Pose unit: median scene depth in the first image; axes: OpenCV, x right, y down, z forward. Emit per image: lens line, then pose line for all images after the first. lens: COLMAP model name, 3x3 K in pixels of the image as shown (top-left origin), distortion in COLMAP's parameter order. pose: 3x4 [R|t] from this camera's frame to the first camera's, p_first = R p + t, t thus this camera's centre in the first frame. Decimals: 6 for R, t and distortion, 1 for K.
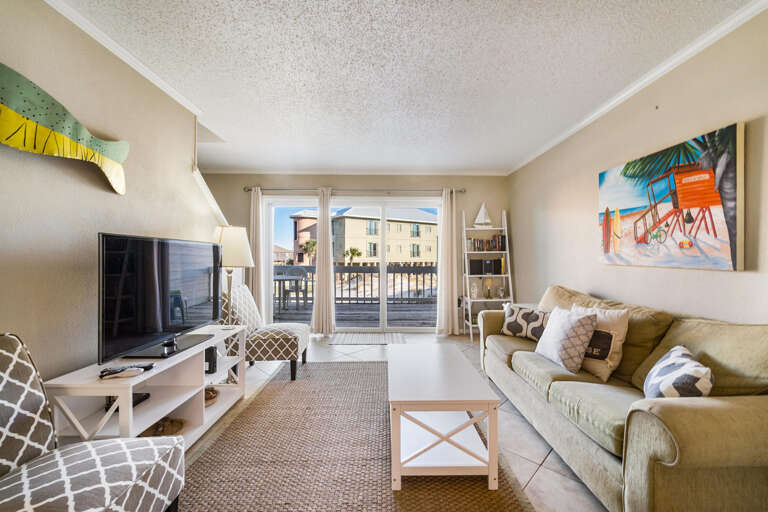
lens RADIAL K [[308.3, 0, 382.1], [0, 308.3, 259.8], [0, 0, 1]] dist [-0.003240, -0.000274]
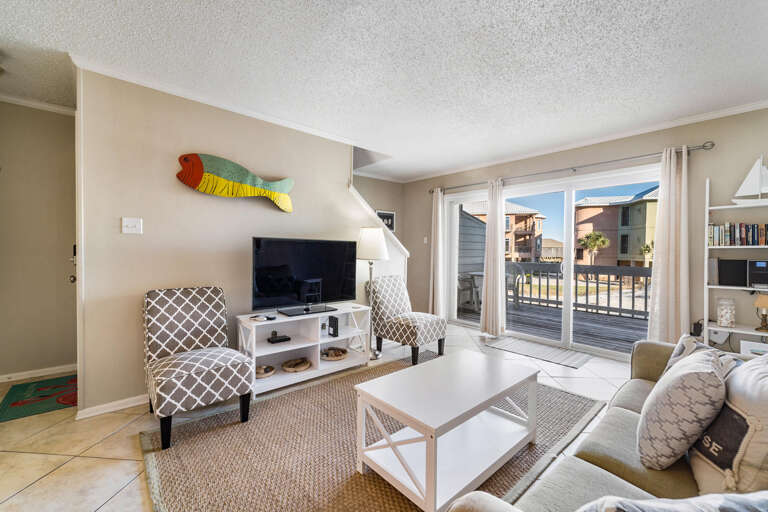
lens RADIAL K [[313.3, 0, 384.0], [0, 313.3, 256.0], [0, 0, 1]] dist [-0.000847, -0.000124]
pose [[0.665707, 0.016643, -0.746028, 0.433237], [-0.015781, 0.999842, 0.008224, -0.001790], [0.746046, 0.006298, 0.665864, 0.168574]]
